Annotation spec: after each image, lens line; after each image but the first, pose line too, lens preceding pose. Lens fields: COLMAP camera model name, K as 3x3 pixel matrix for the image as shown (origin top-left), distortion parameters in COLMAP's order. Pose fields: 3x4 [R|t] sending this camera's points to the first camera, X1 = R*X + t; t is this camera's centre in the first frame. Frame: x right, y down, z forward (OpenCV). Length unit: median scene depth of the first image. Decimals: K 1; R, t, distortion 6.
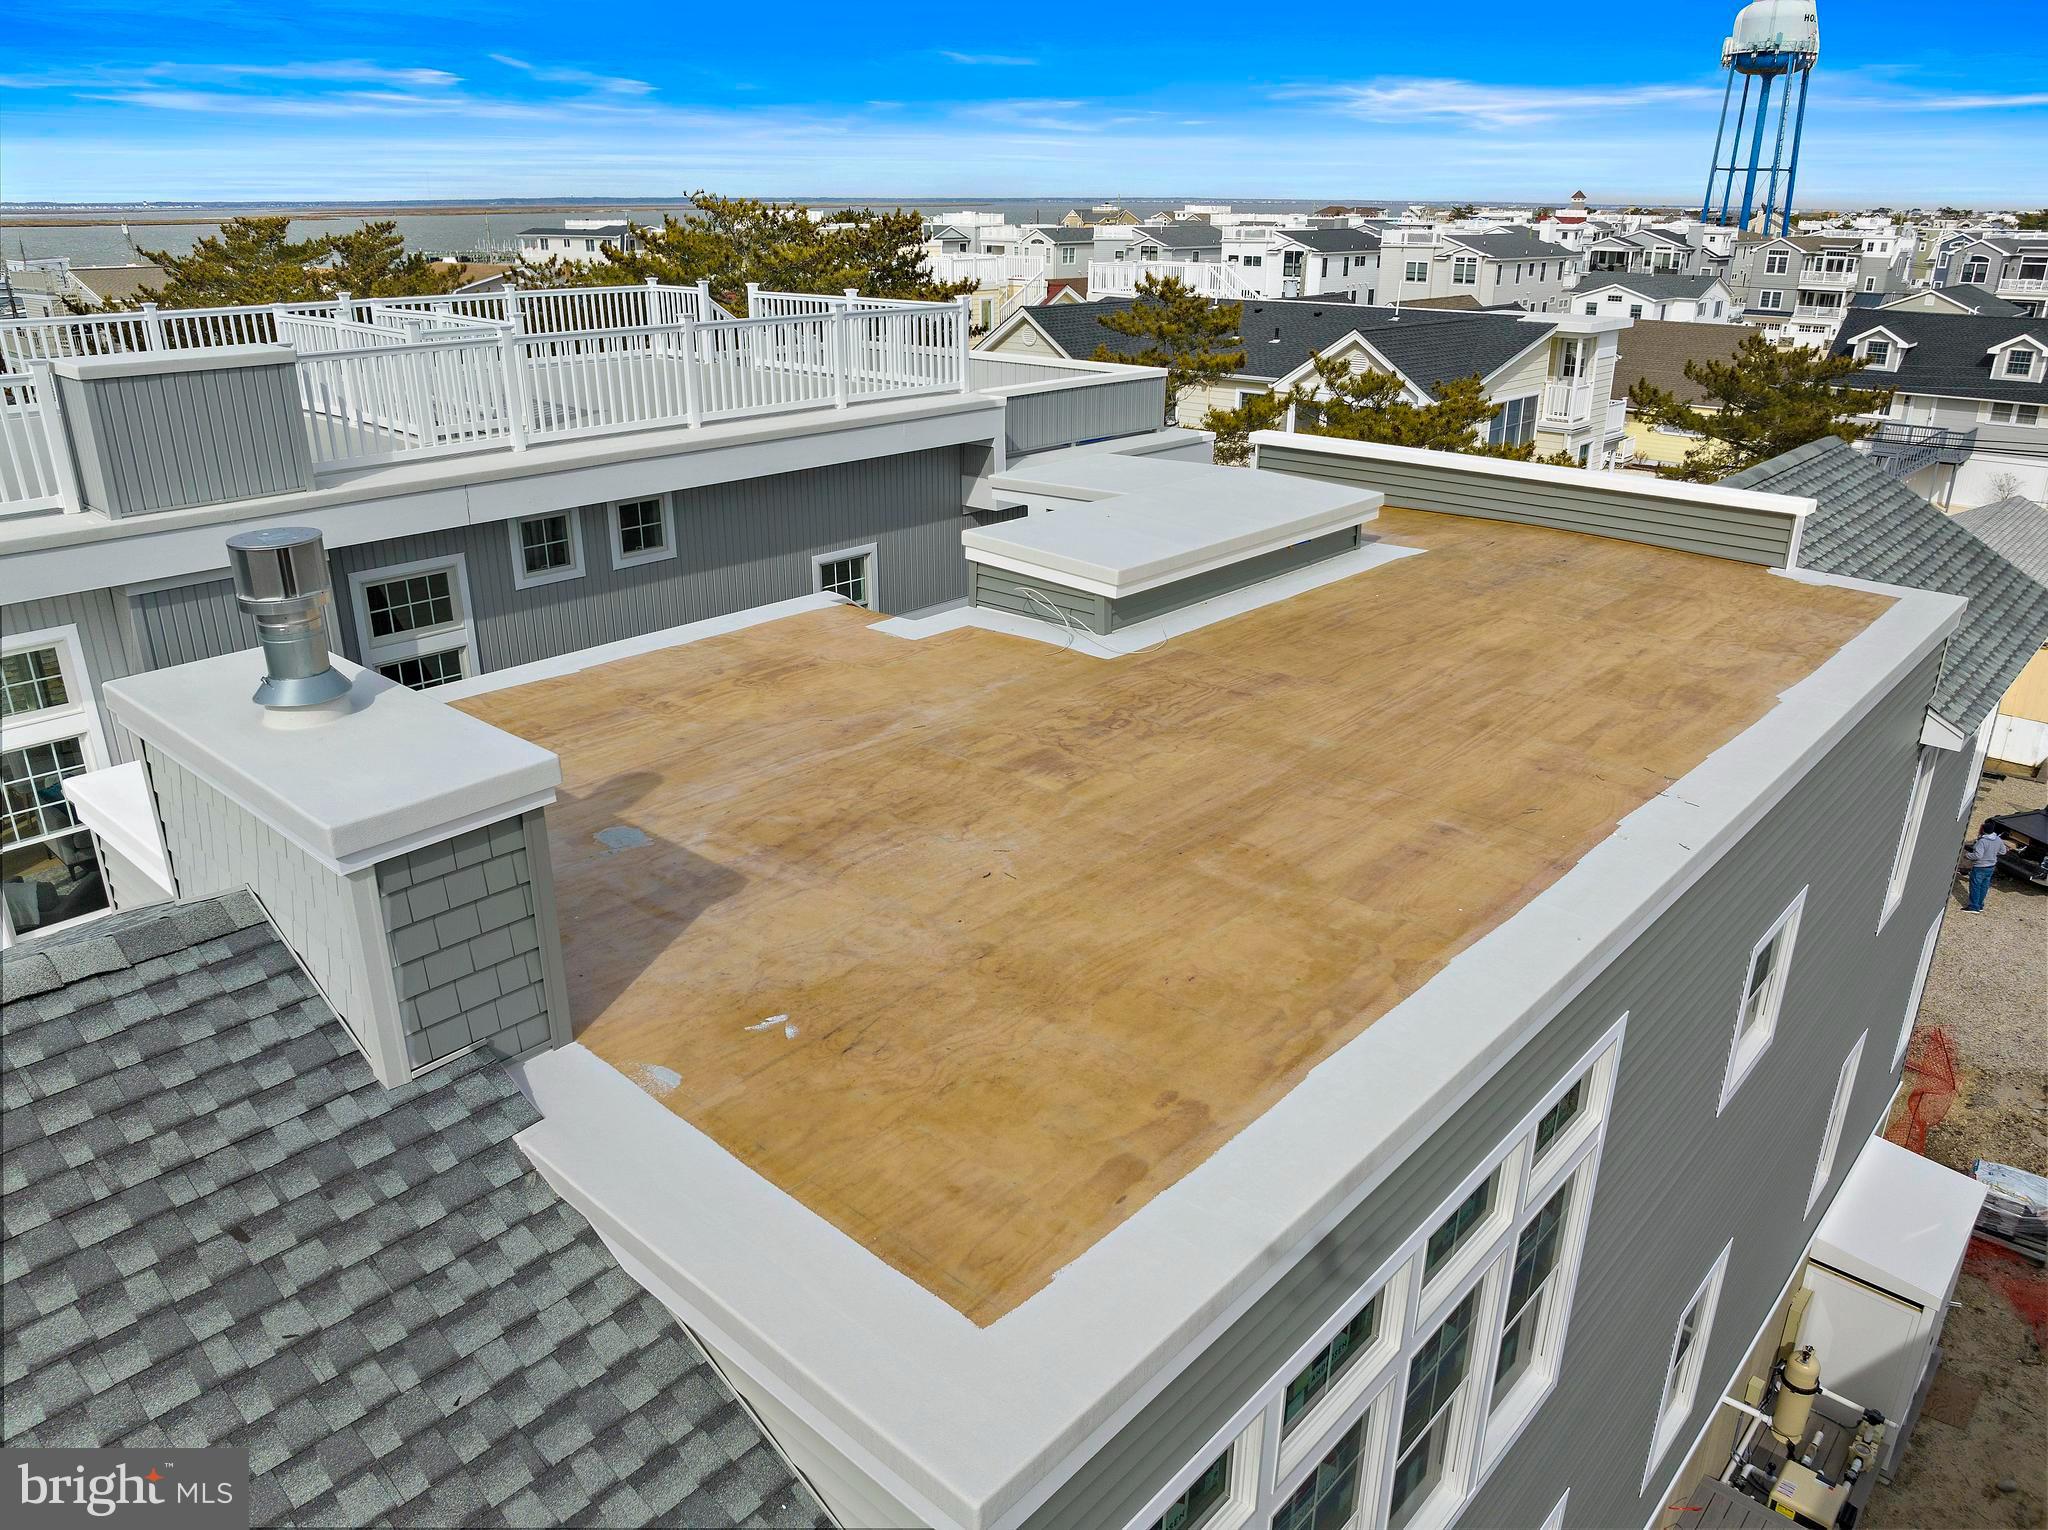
lens RADIAL K [[1433.8, 0, 1024.0], [0, 1433.8, 765.0], [0, 0, 1]] dist [-0.031058, -0.000109]
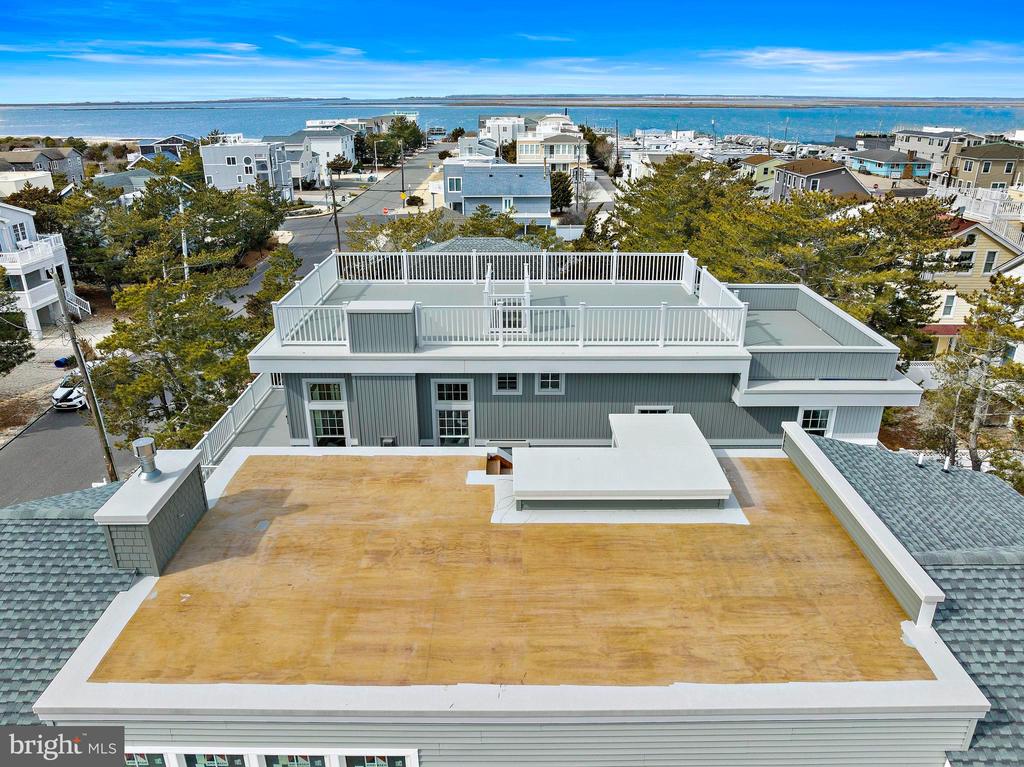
lens RADIAL K [[716.9, 0, 512.0], [0, 716.9, 383.5], [0, 0, 1]] dist [-0.031058, -0.000109]
pose [[0.671520, 0.273324, -0.688734, 0.815930], [-0.271188, 0.955651, 0.114840, -0.426993], [0.689578, 0.109658, 0.715861, 0.088518]]
